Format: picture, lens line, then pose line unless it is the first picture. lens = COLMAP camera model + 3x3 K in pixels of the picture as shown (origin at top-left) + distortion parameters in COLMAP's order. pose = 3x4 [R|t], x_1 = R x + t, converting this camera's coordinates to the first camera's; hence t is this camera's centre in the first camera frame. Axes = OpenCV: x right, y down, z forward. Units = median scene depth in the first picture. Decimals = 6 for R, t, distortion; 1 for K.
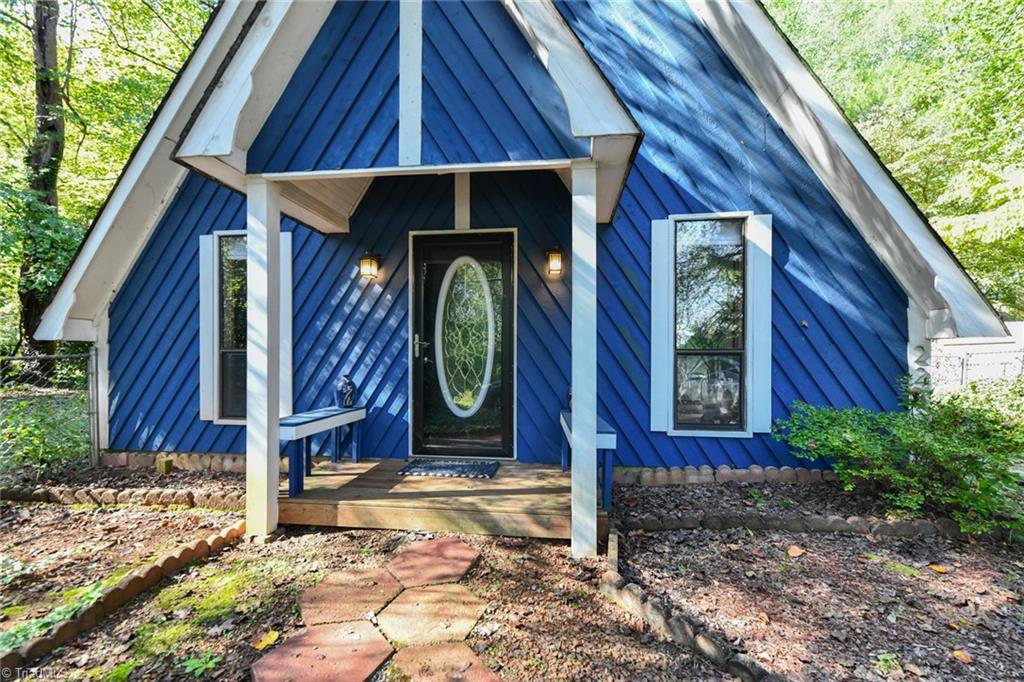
lens RADIAL K [[409.8, 0, 514.5], [0, 409.8, 342.1], [0, 0, 1]] dist [0.025543, -0.007939]
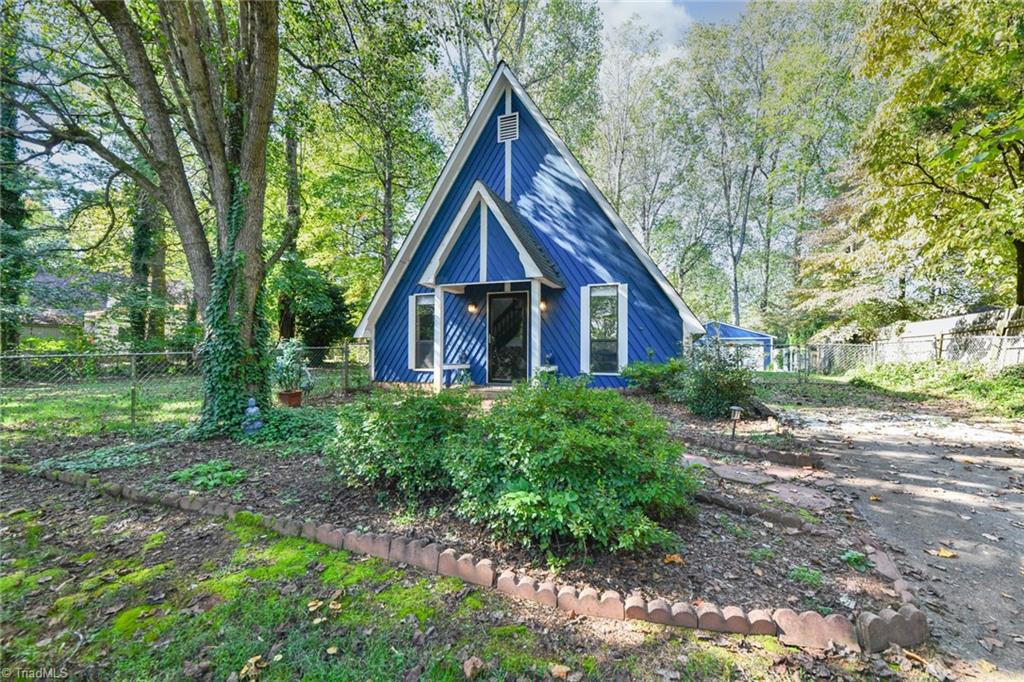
lens RADIAL K [[419.6, 0, 529.4], [0, 419.6, 355.3], [0, 0, 1]] dist [0.021821, -0.000087]
pose [[0.981045, 0.000684, -0.193777, 0.500041], [-0.001140, 0.999997, -0.002241, 0.119198], [0.193774, 0.002419, 0.981043, -1.479424]]
